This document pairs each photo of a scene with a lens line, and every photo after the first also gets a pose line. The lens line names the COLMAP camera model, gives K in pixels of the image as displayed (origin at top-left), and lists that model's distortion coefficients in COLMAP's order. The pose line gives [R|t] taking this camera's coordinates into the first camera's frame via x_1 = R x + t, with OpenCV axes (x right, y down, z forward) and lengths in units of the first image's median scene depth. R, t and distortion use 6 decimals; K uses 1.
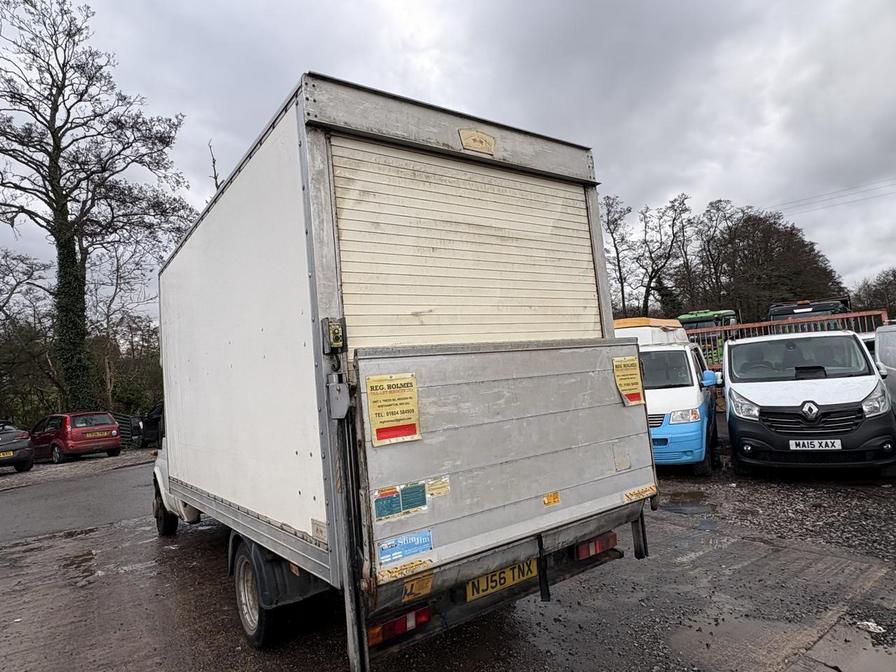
lens RADIAL K [[553.9, 0, 452.0], [0, 553.9, 333.3], [0, 0, 1]] dist [-0.001517, 0.003628]
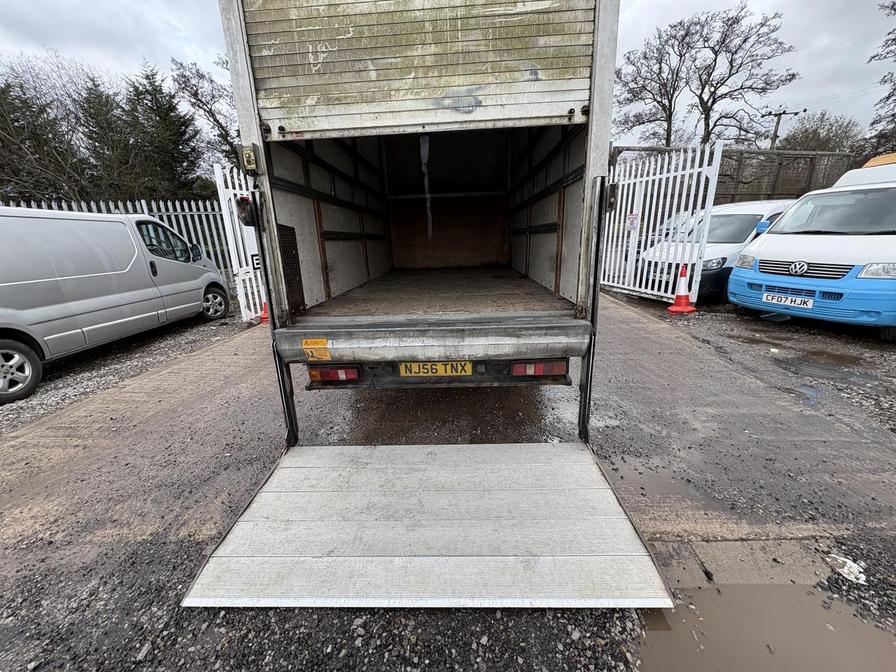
lens RADIAL K [[356.8, 0, 445.1], [0, 356.8, 336.8], [0, 0, 1]] dist [-0.003560, 0.001039]
pose [[0.783699, 0.227449, -0.577999, 0.603857], [0.018959, 0.921352, 0.388267, 0.059782], [0.620852, -0.315243, 0.717750, 0.477292]]
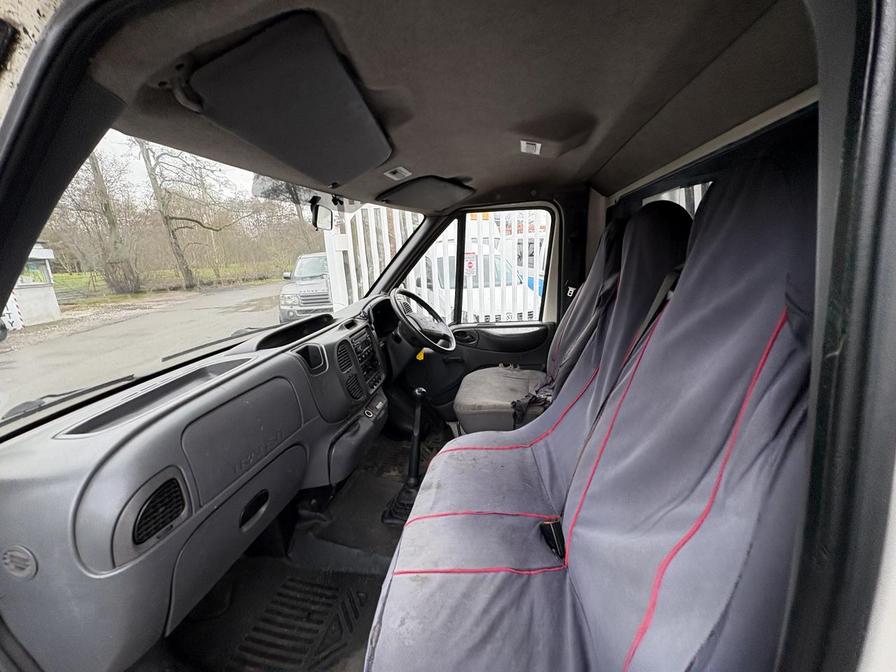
lens RADIAL K [[356.8, 0, 441.8], [0, 356.8, 339.2], [0, 0, 1]] dist [-0.003560, 0.001039]
pose [[0.746650, -0.120383, 0.654234, -1.229789], [-0.055934, 0.968645, 0.242072, 0.267583], [-0.662861, -0.217337, 0.716505, 2.177366]]
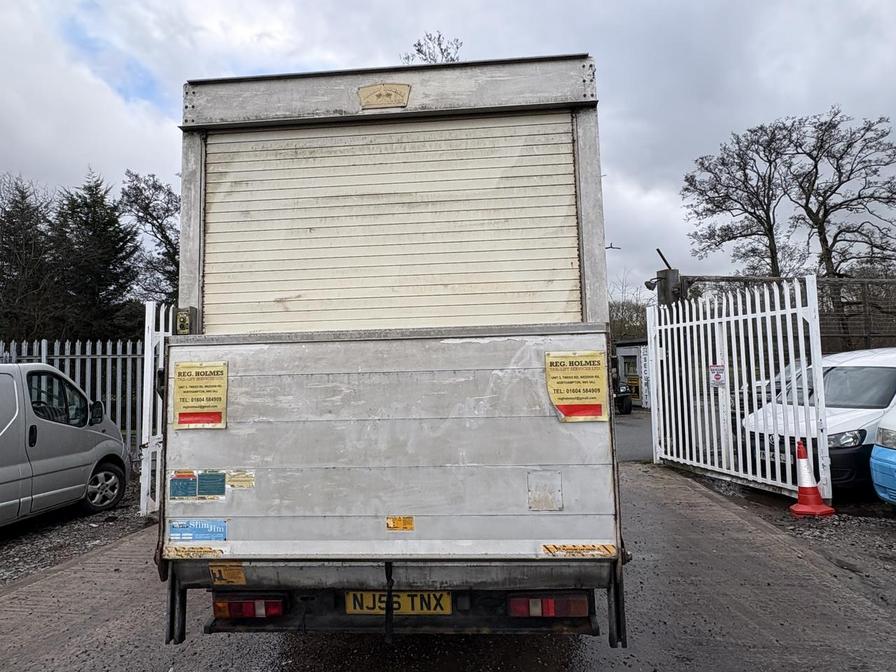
lens RADIAL K [[553.9, 0, 446.1], [0, 553.9, 330.9], [0, 0, 1]] dist [-0.001517, 0.003628]
pose [[0.757859, 0.010613, -0.652332, 0.753416], [0.013880, 0.999379, 0.032384, -0.008157], [0.652271, -0.033597, 0.757241, 0.436412]]
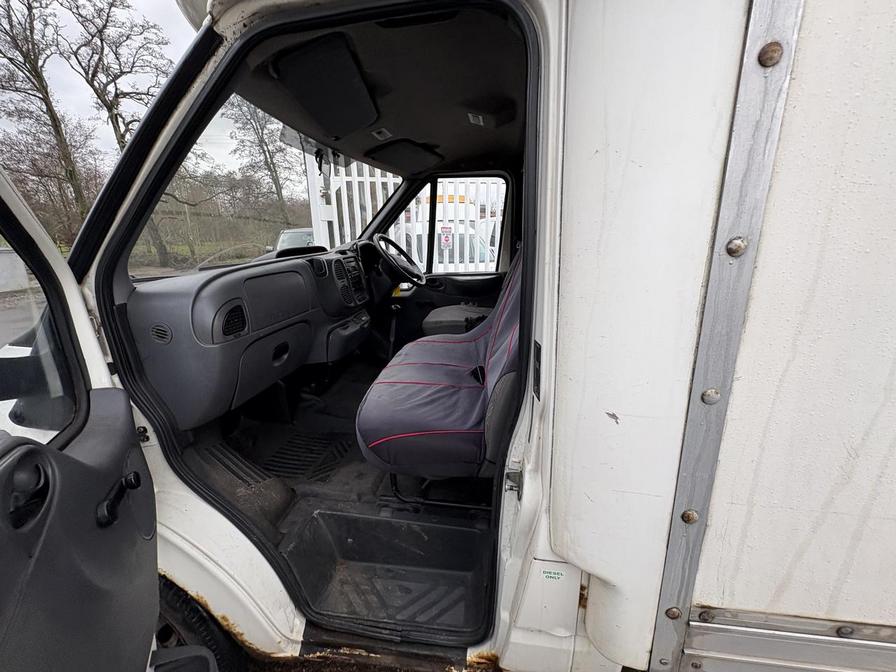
lens RADIAL K [[356.8, 0, 443.9], [0, 356.8, 341.3], [0, 0, 1]] dist [-0.003560, 0.001039]
pose [[0.709437, -0.127813, 0.693082, -1.326238], [-0.094525, 0.957277, 0.273289, 0.327747], [-0.698401, -0.259395, 0.667046, 2.035263]]
